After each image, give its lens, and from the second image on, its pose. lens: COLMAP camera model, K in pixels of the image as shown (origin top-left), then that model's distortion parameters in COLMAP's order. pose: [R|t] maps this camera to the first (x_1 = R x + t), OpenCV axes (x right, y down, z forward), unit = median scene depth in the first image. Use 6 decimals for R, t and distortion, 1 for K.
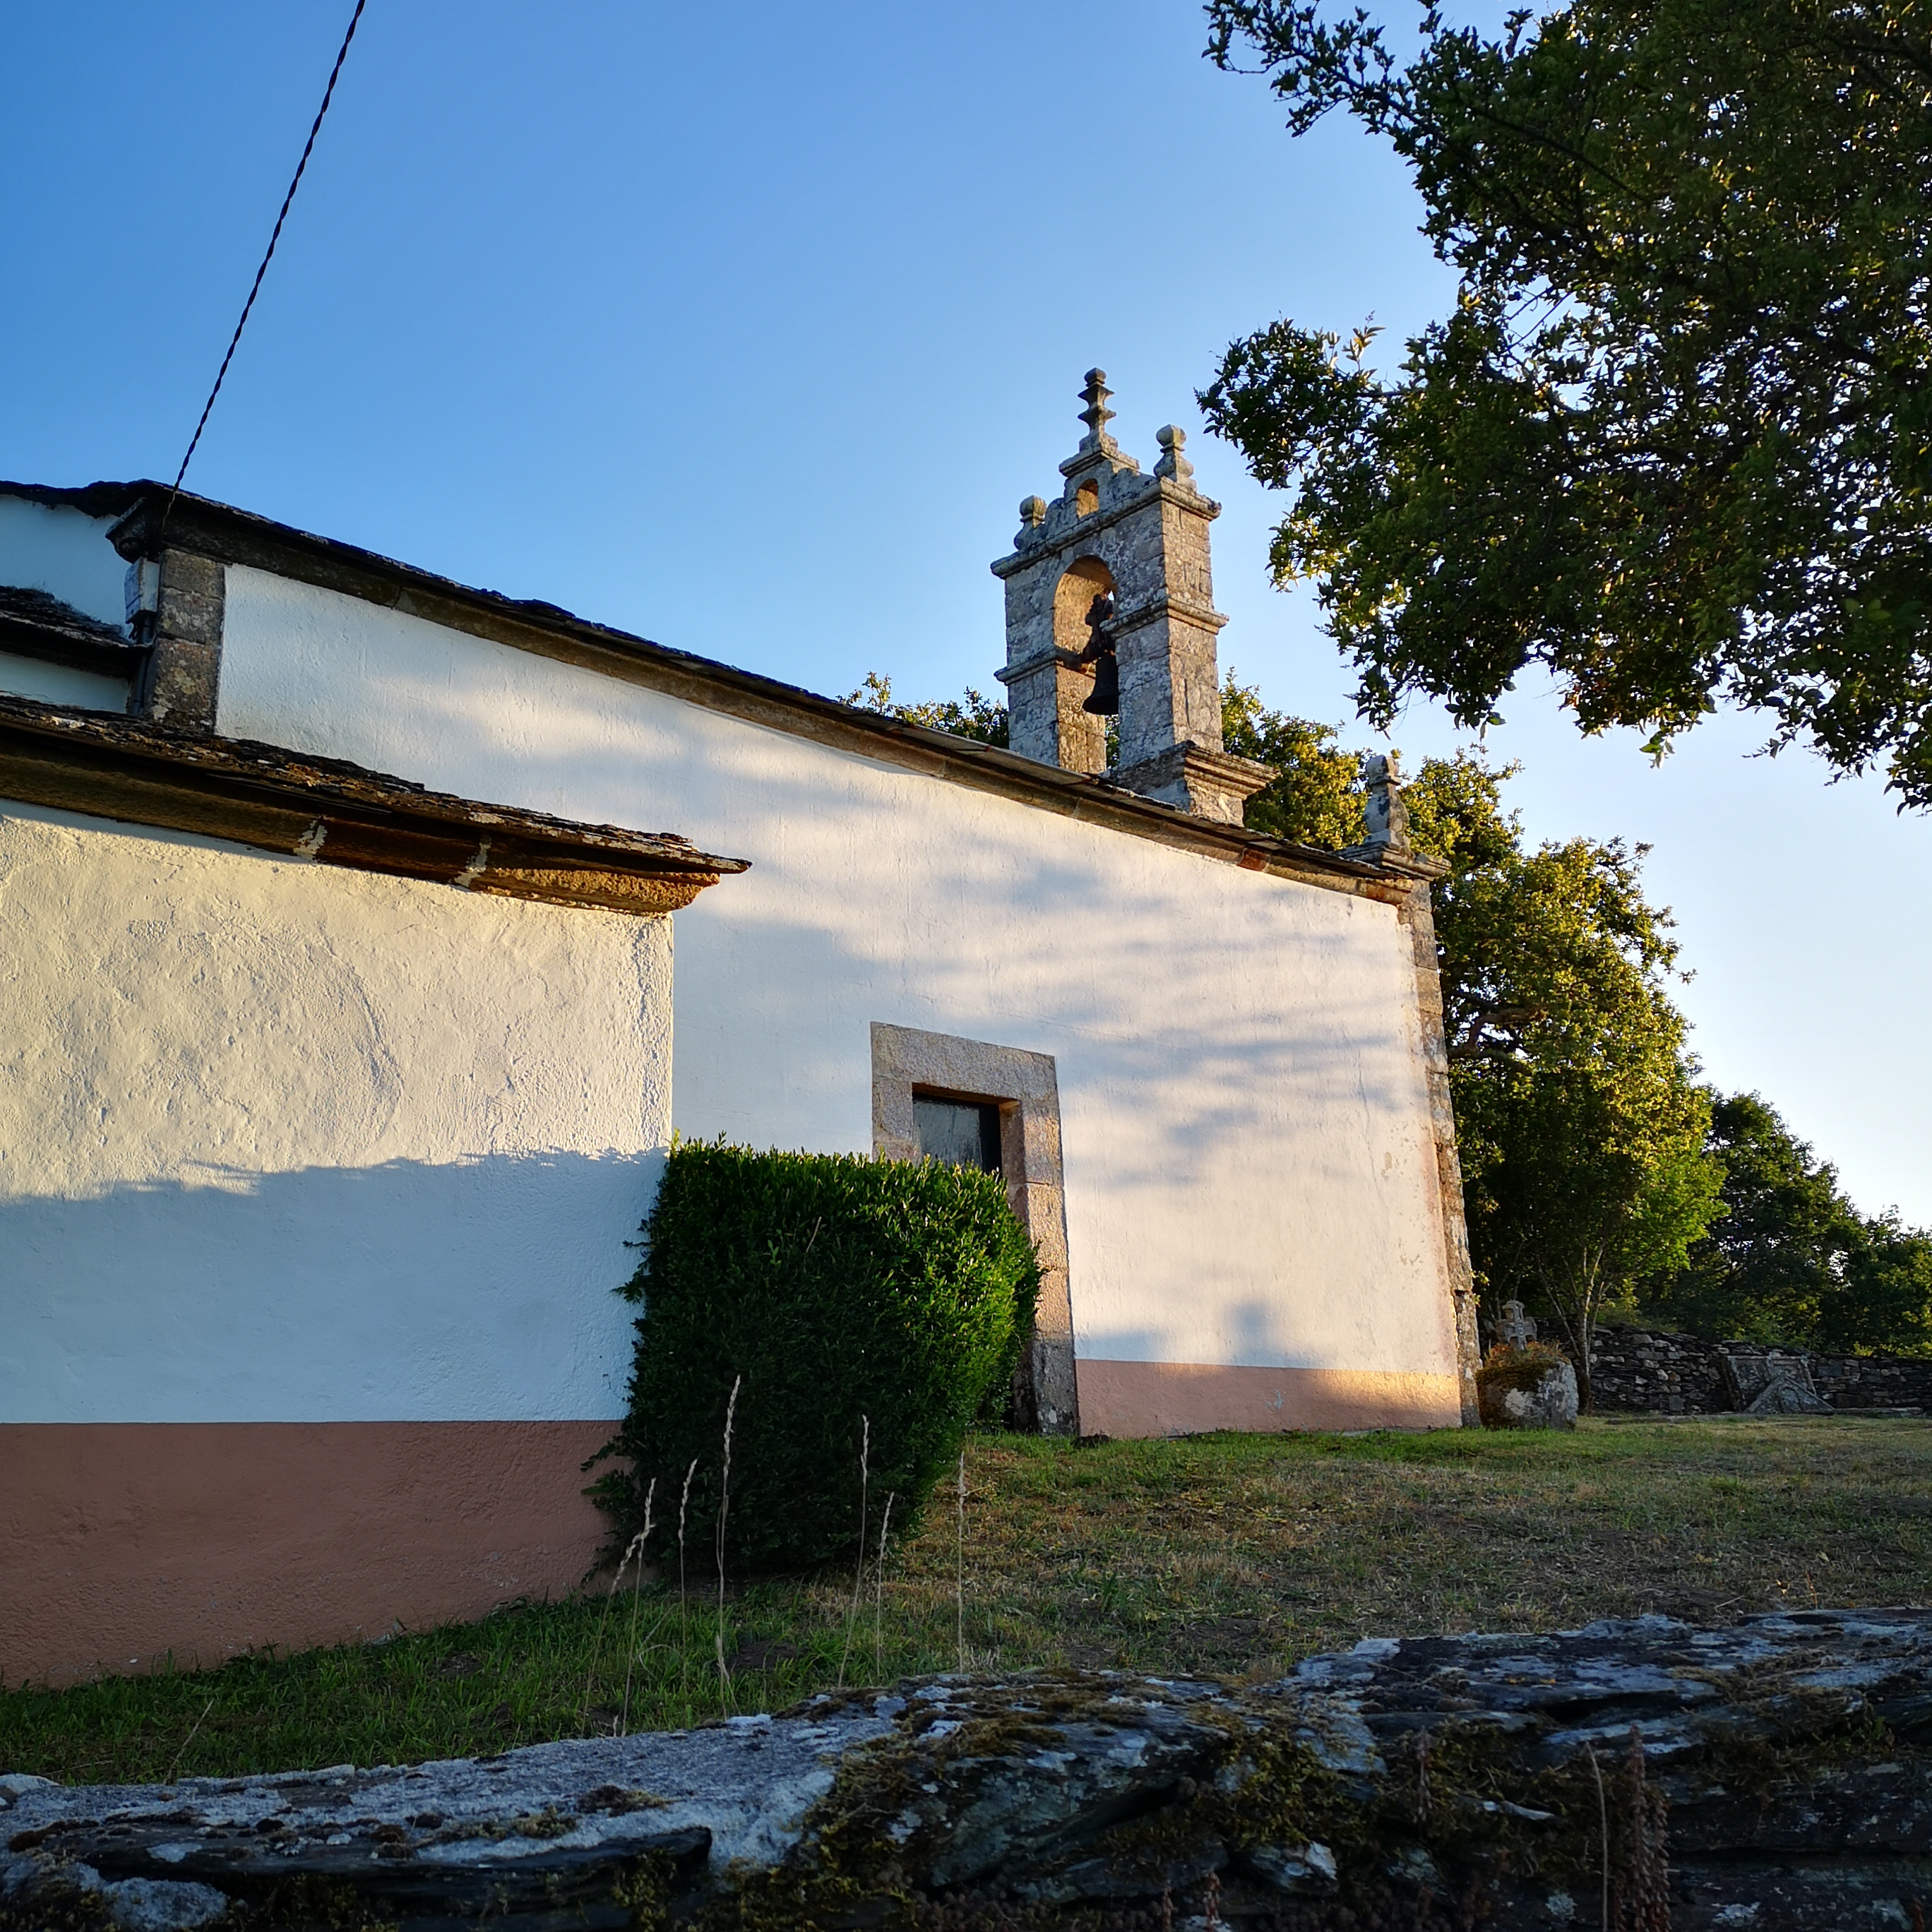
lens RADIAL K [[2024.7, 0, 966.0], [0, 2024.7, 966.0], [0, 0, 1]] dist [0.065881, -0.034112]
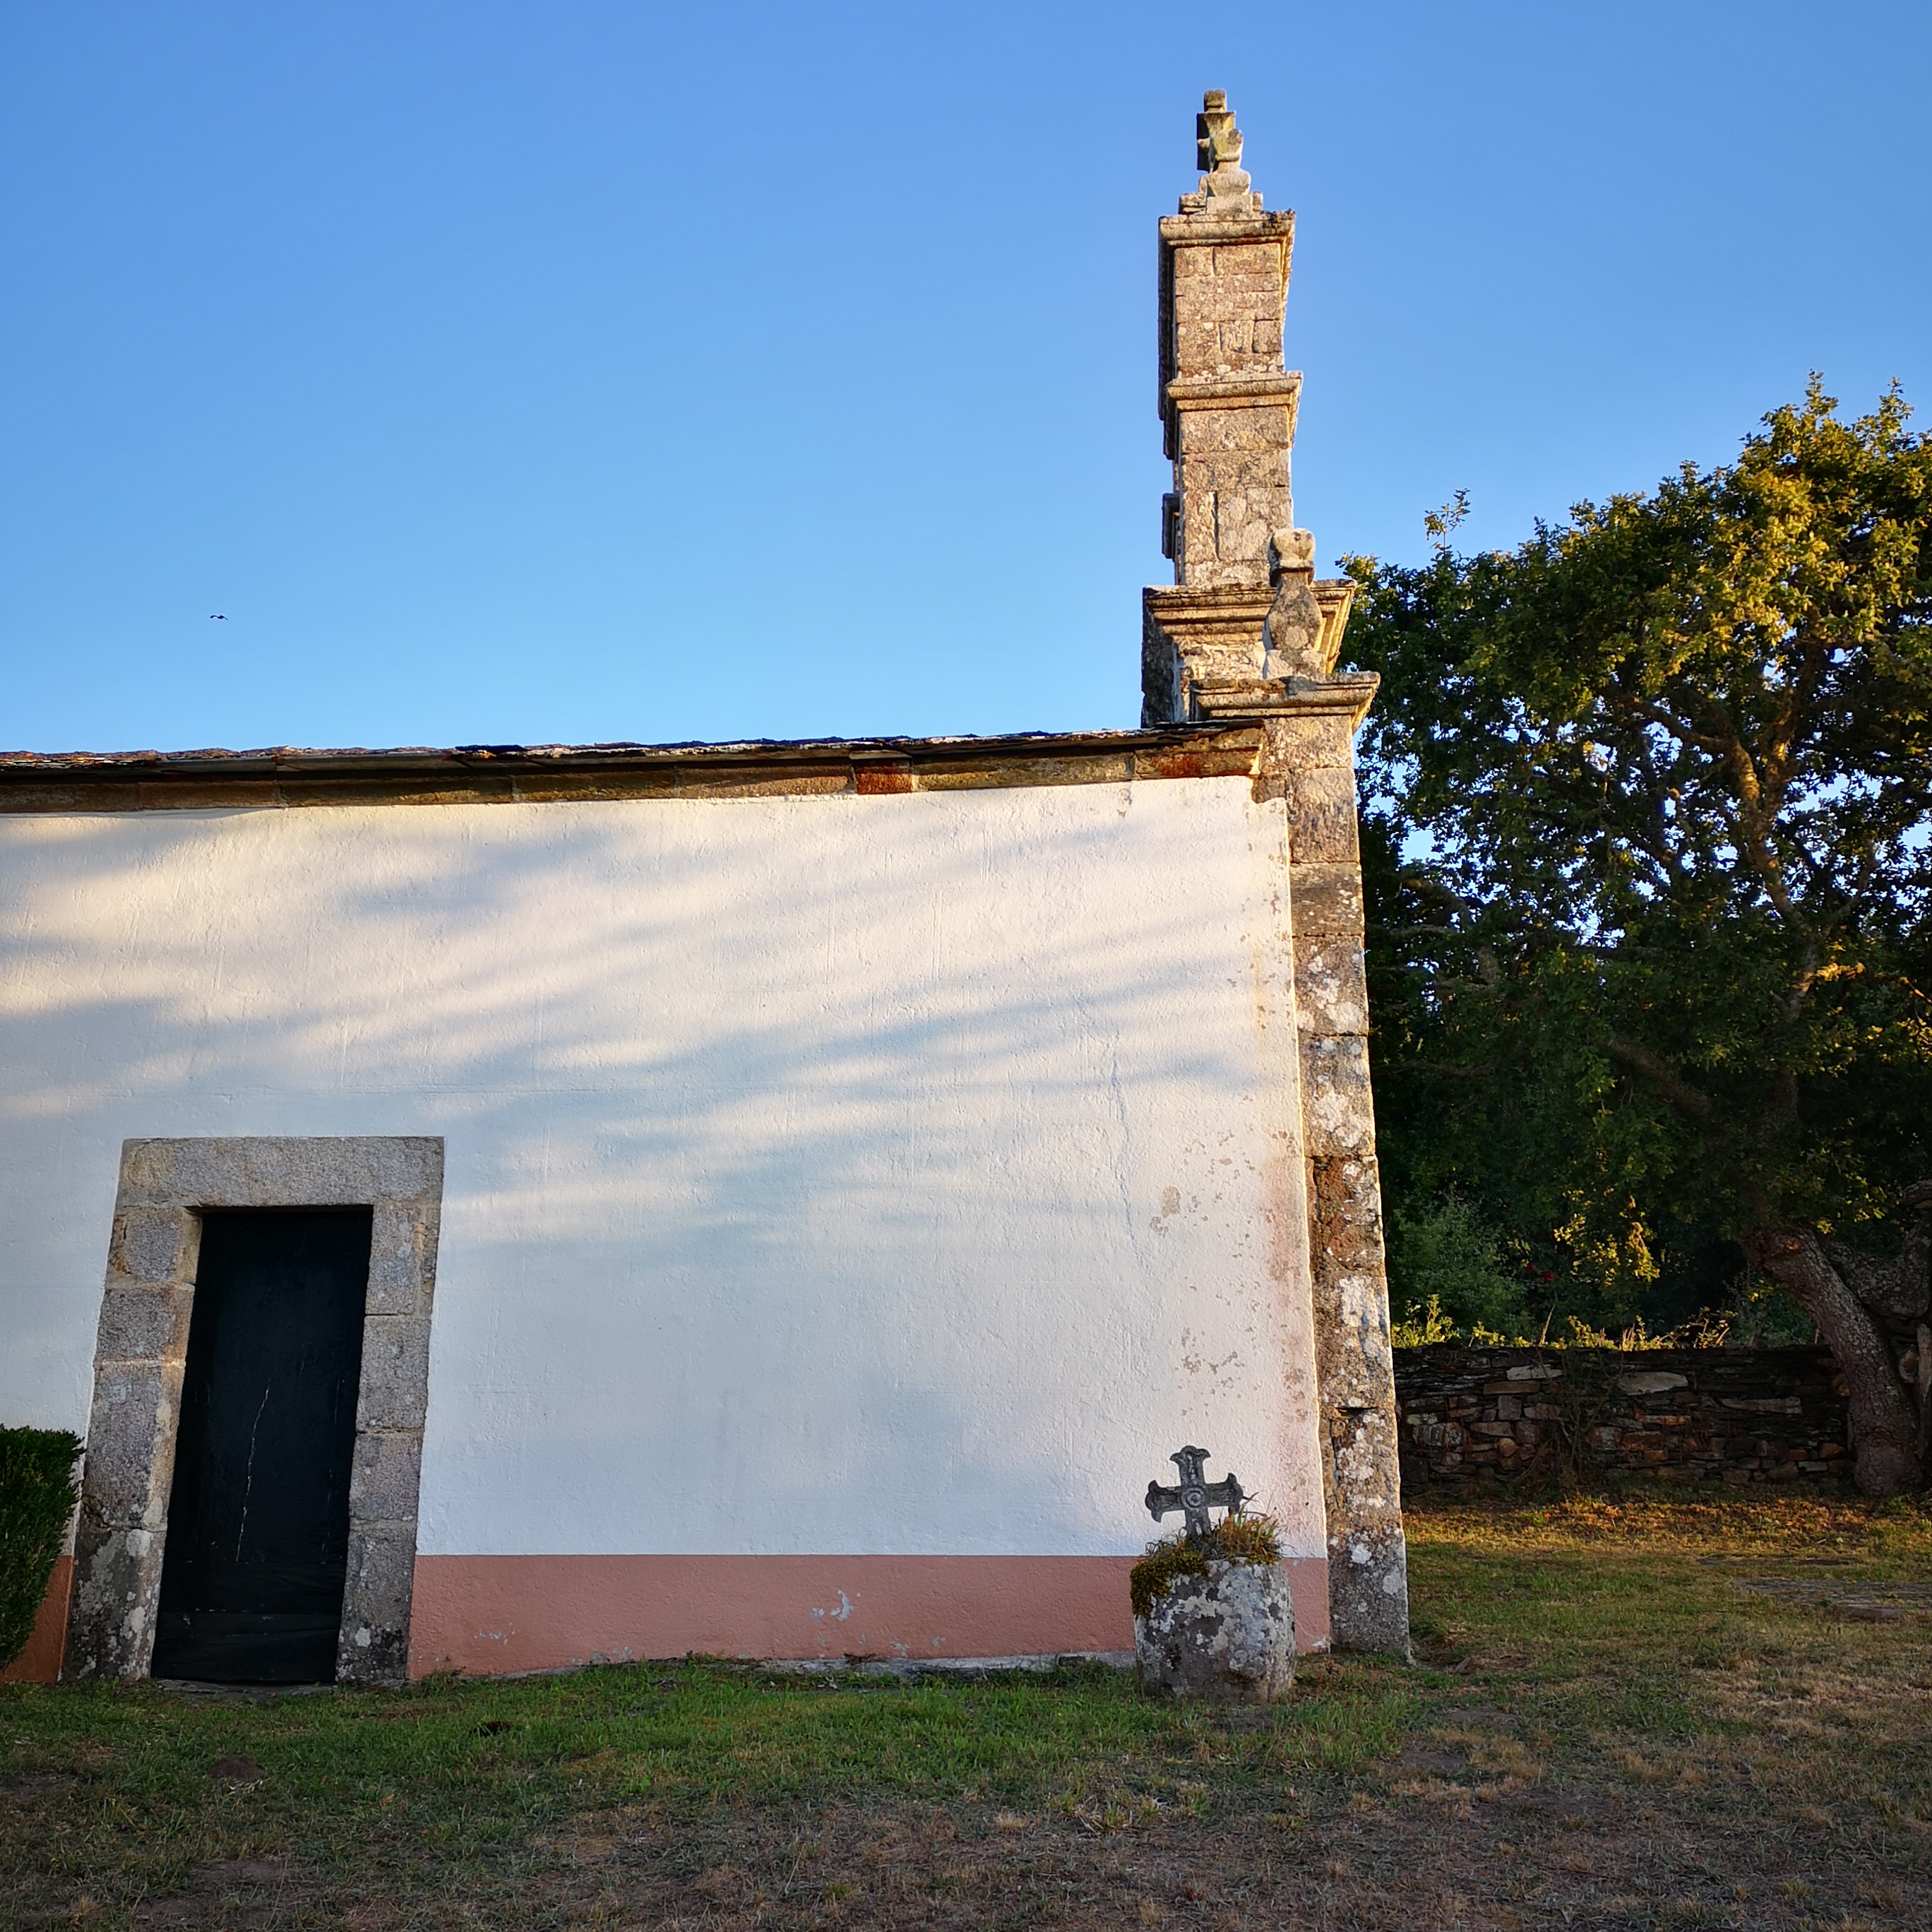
lens RADIAL K [[2024.7, 0, 966.0], [0, 2024.7, 966.0], [0, 0, 1]] dist [0.065881, -0.034112]
pose [[0.670852, -0.164550, -0.723105, 0.605162], [0.170331, 0.983193, -0.065713, 0.054361], [0.721765, -0.079083, 0.687605, 0.527134]]
